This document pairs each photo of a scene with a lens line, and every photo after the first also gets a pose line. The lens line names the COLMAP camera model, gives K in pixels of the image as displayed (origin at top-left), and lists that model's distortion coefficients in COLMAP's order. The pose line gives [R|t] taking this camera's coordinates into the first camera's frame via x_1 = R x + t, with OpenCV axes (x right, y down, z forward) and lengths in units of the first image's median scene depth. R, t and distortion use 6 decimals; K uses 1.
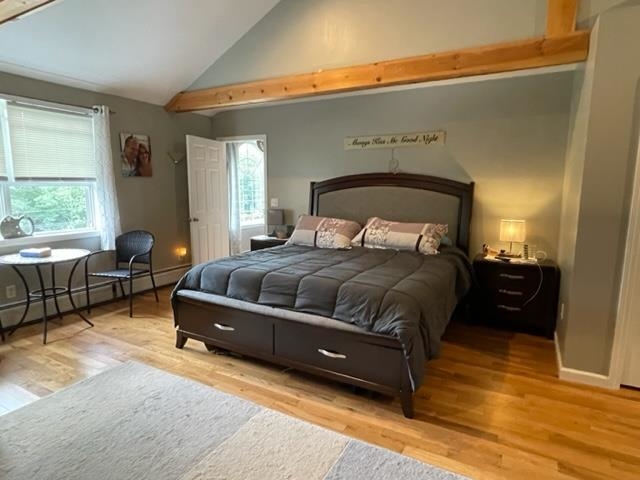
lens RADIAL K [[372.7, 0, 320.0], [0, 372.7, 240.0], [0, 0, 1]] dist [-0.020614, 0.000250]
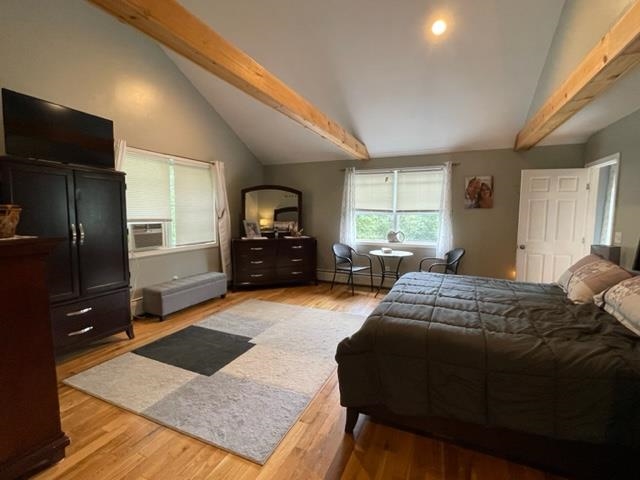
lens RADIAL K [[295.8, 0, 320.0], [0, 295.8, 240.0], [0, 0, 1]] dist [-0.002538, -0.000067]
pose [[0.086392, 0.086455, -0.992503, 0.559969], [-0.144220, 0.986819, 0.073406, -0.064741], [0.985767, 0.136797, 0.097722, 0.410733]]
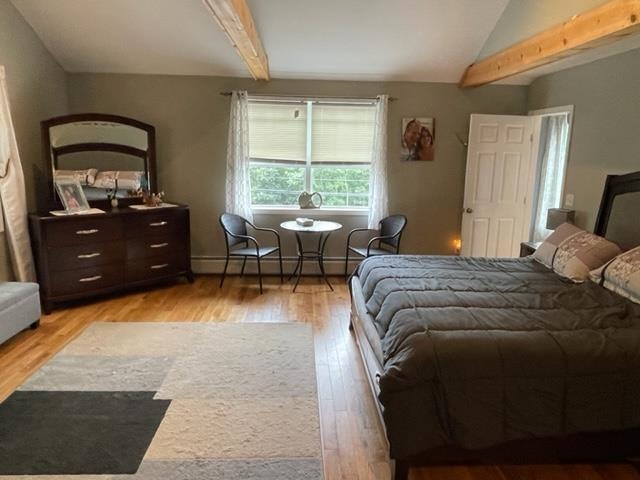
lens RADIAL K [[456.1, 0, 320.0], [0, 456.1, 240.0], [0, 0, 1]] dist [-0.001510, -0.002803]
pose [[0.518286, 0.172630, -0.837603, 0.481844], [-0.136997, 0.983526, 0.117935, -0.079404], [0.844163, 0.053625, 0.533397, 0.161548]]
